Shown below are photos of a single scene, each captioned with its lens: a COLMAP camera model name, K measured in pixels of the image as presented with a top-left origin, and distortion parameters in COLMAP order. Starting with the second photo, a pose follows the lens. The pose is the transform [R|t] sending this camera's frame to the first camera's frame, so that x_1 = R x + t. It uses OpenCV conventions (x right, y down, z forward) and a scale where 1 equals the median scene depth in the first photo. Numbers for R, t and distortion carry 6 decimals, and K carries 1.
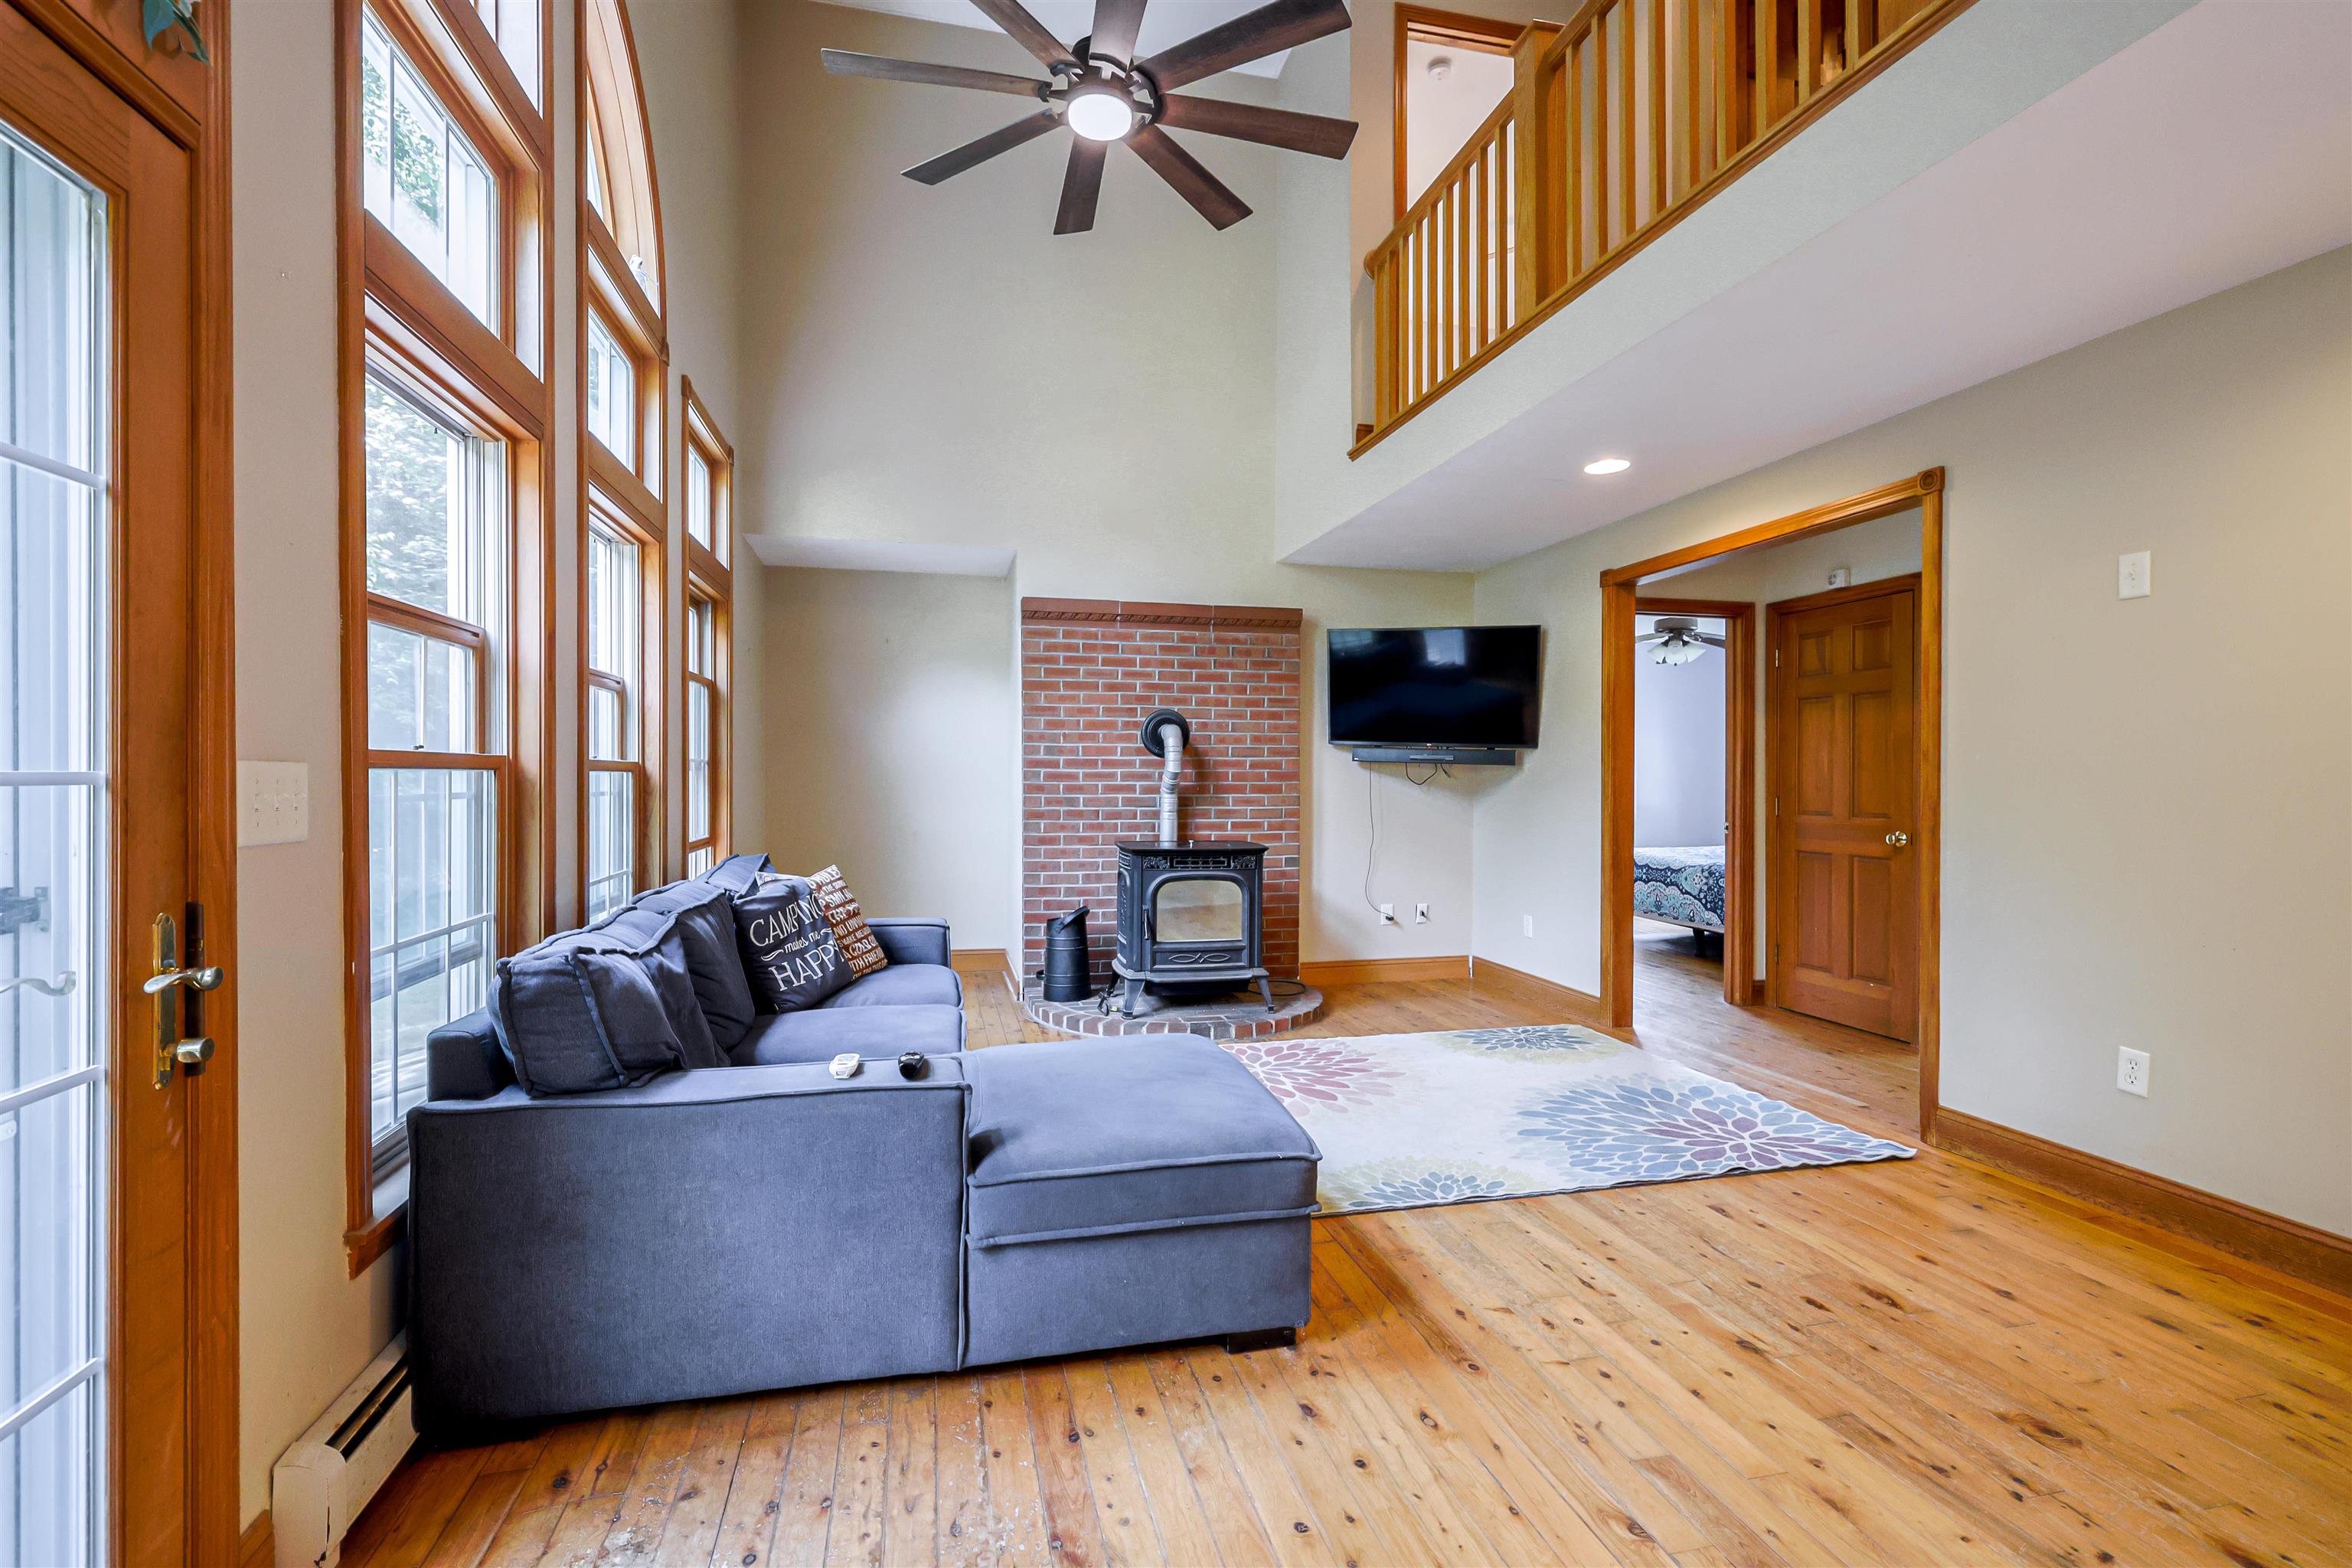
lens RADIAL K [[1056.3, 0, 1172.6], [0, 1056.3, 785.7], [0, 0, 1]] dist [0.000433, -0.001190]
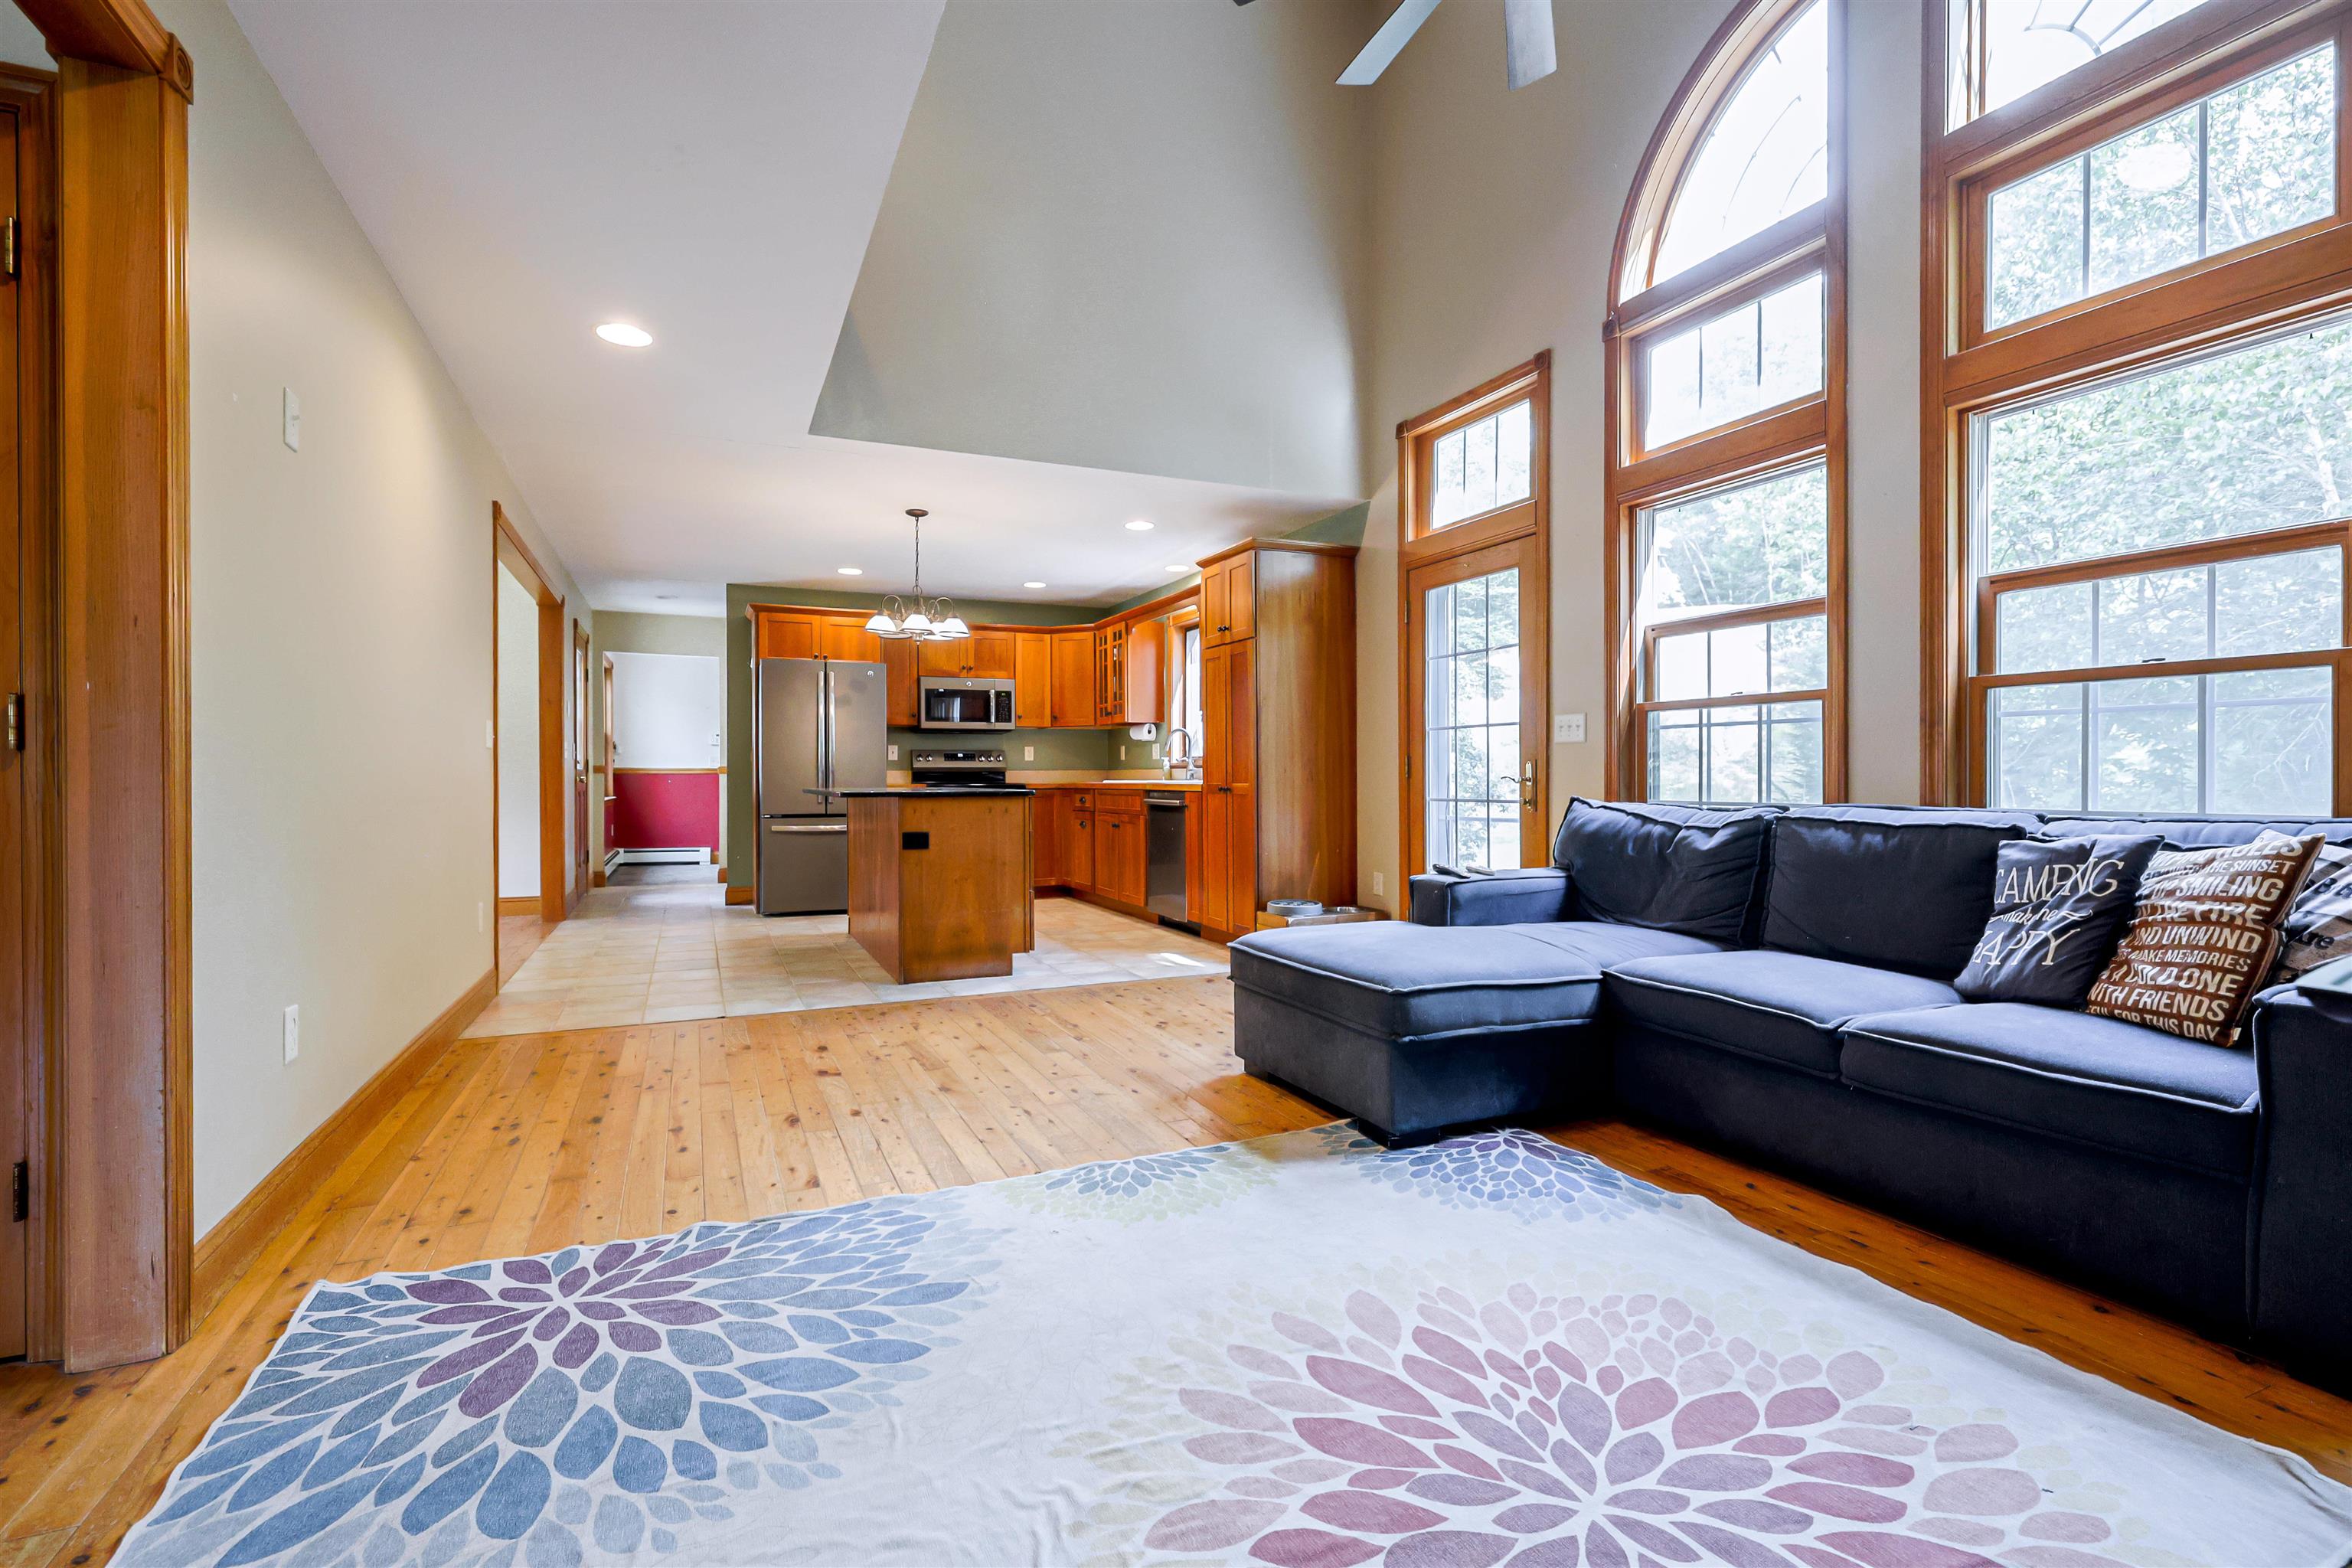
lens RADIAL K [[1056.3, 0, 1163.7], [0, 1056.3, 777.4], [0, 0, 1]] dist [0.000433, -0.001190]
pose [[-0.982333, 0.000606, -0.187142, 0.301766], [-0.001421, 0.999942, 0.010697, 0.047303], [0.187137, 0.010774, -0.982275, 1.439896]]
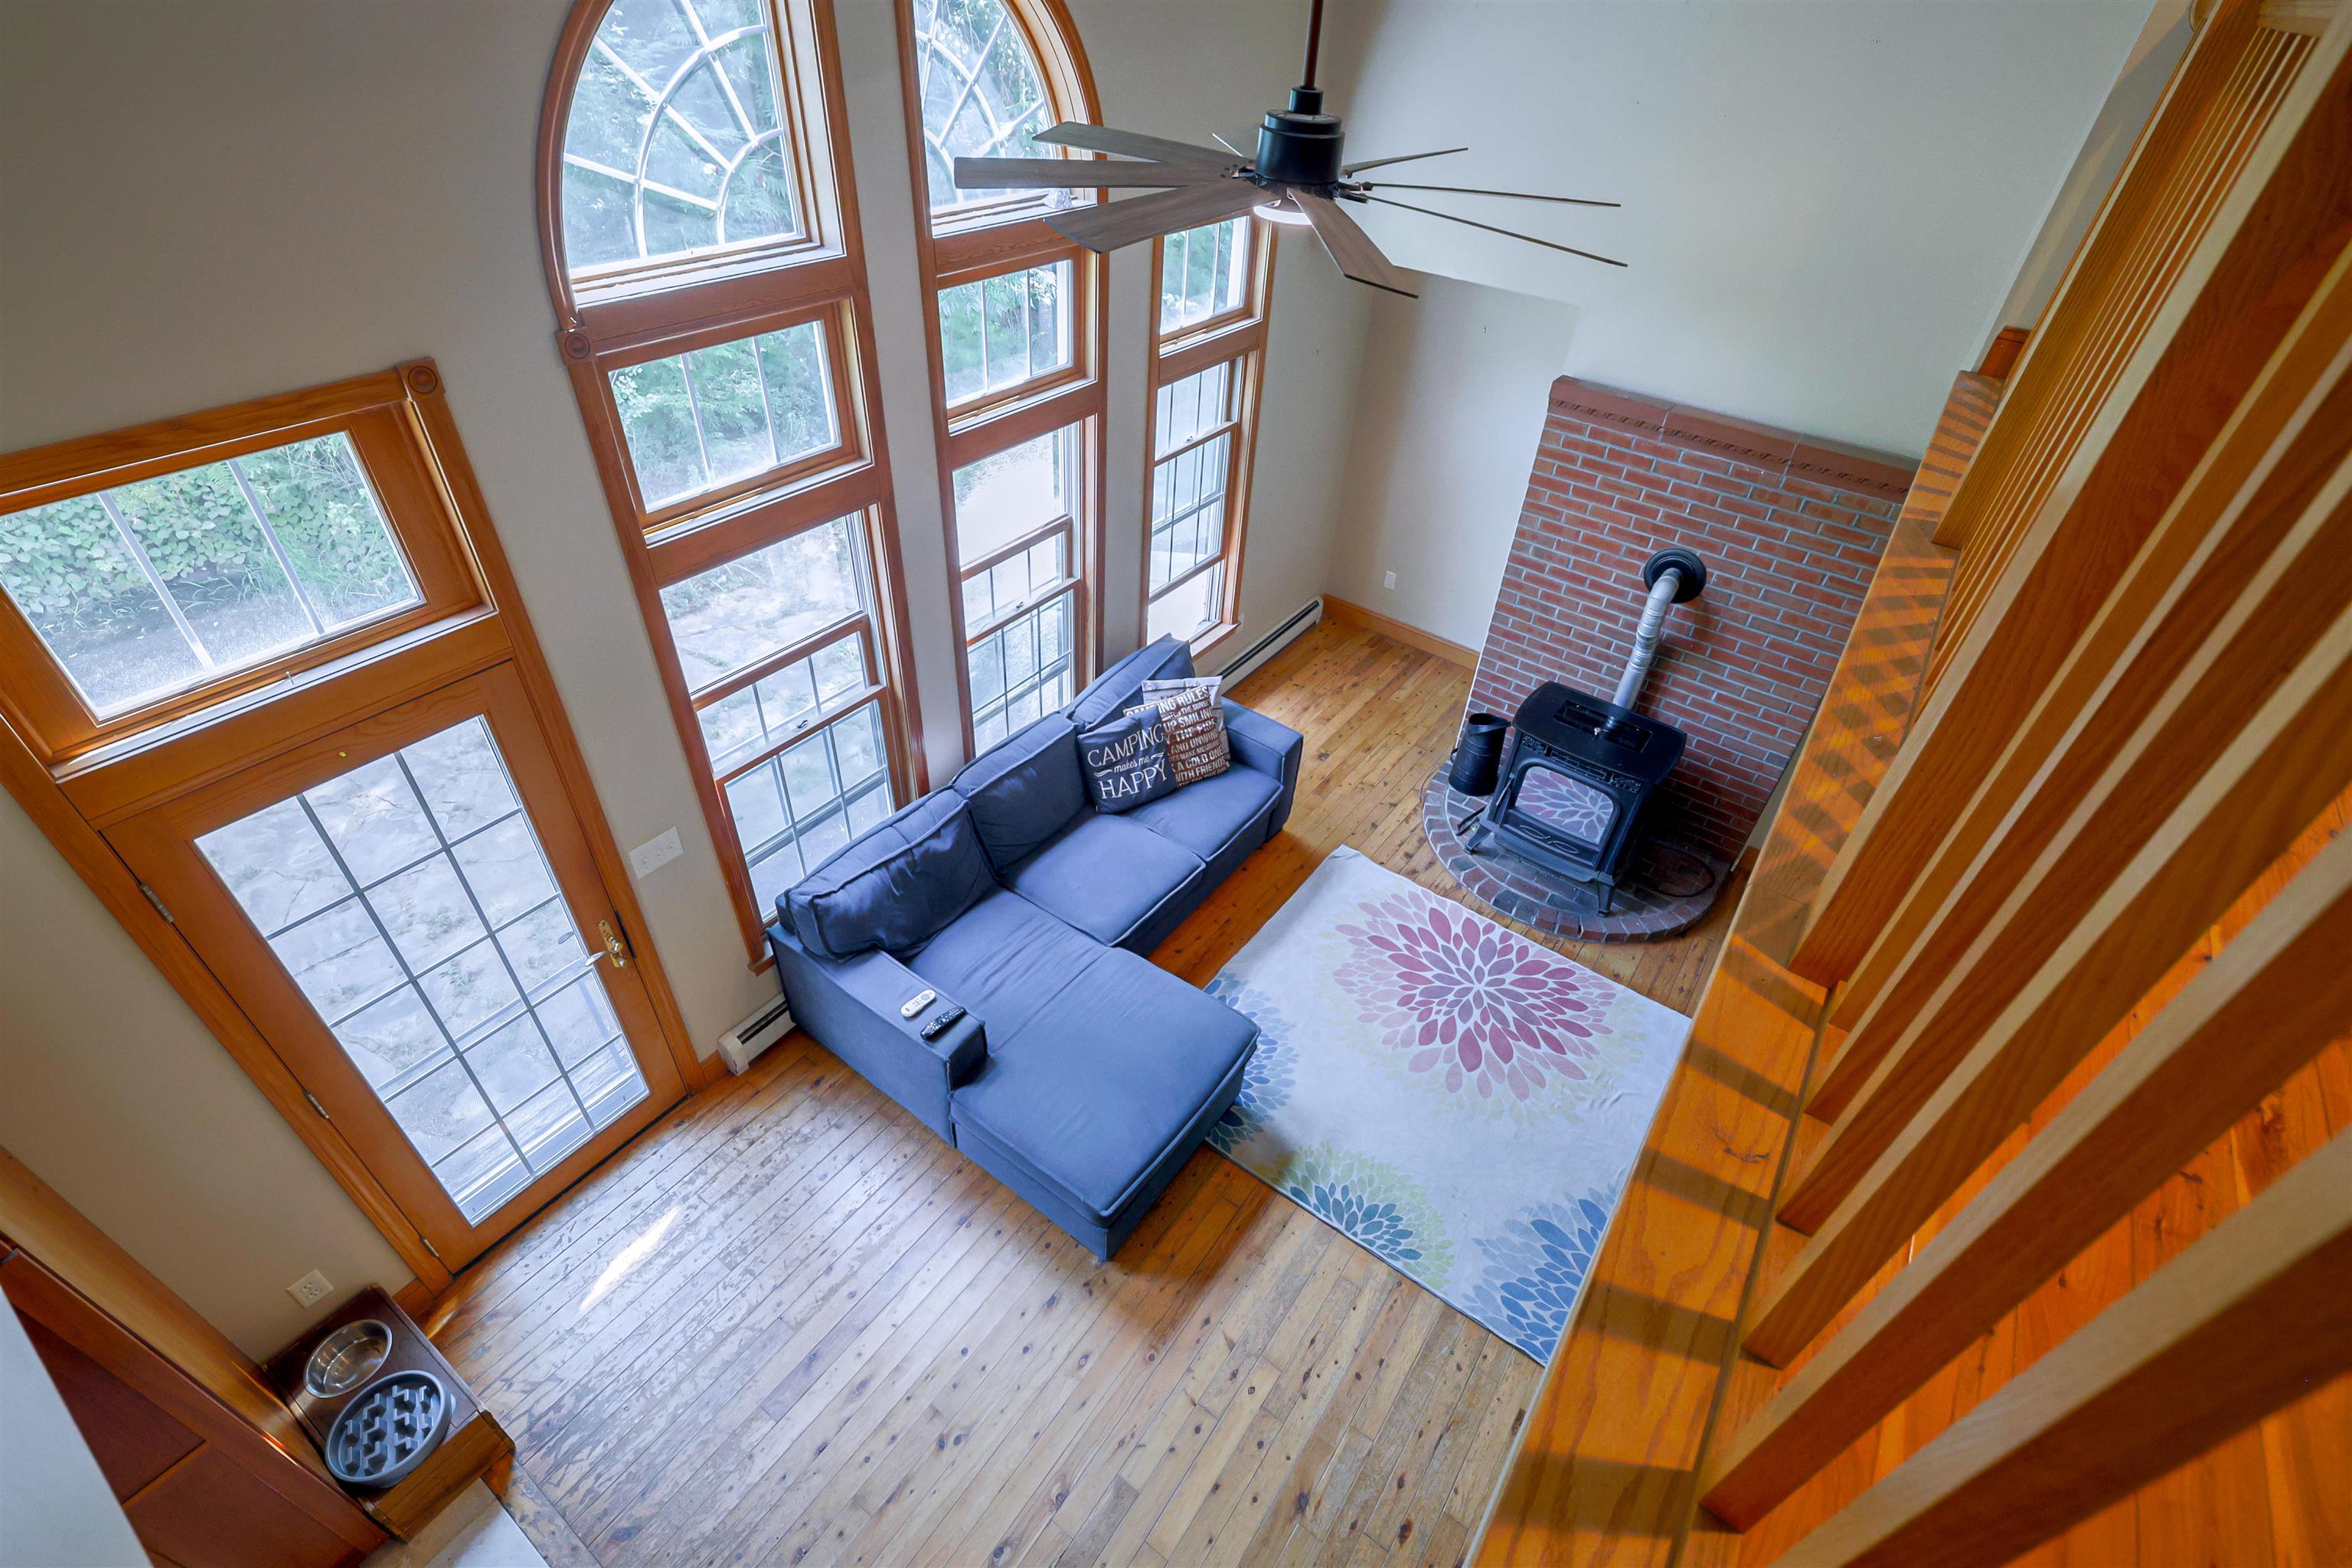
lens RADIAL K [[1056.3, 0, 1175.6], [0, 1056.3, 792.1], [0, 0, 1]] dist [0.000433, -0.001190]
pose [[0.659624, 0.502846, -0.558608, 0.432356], [-0.060043, 0.776109, 0.627734, -0.631533], [0.749194, -0.380528, 0.542132, 0.267299]]
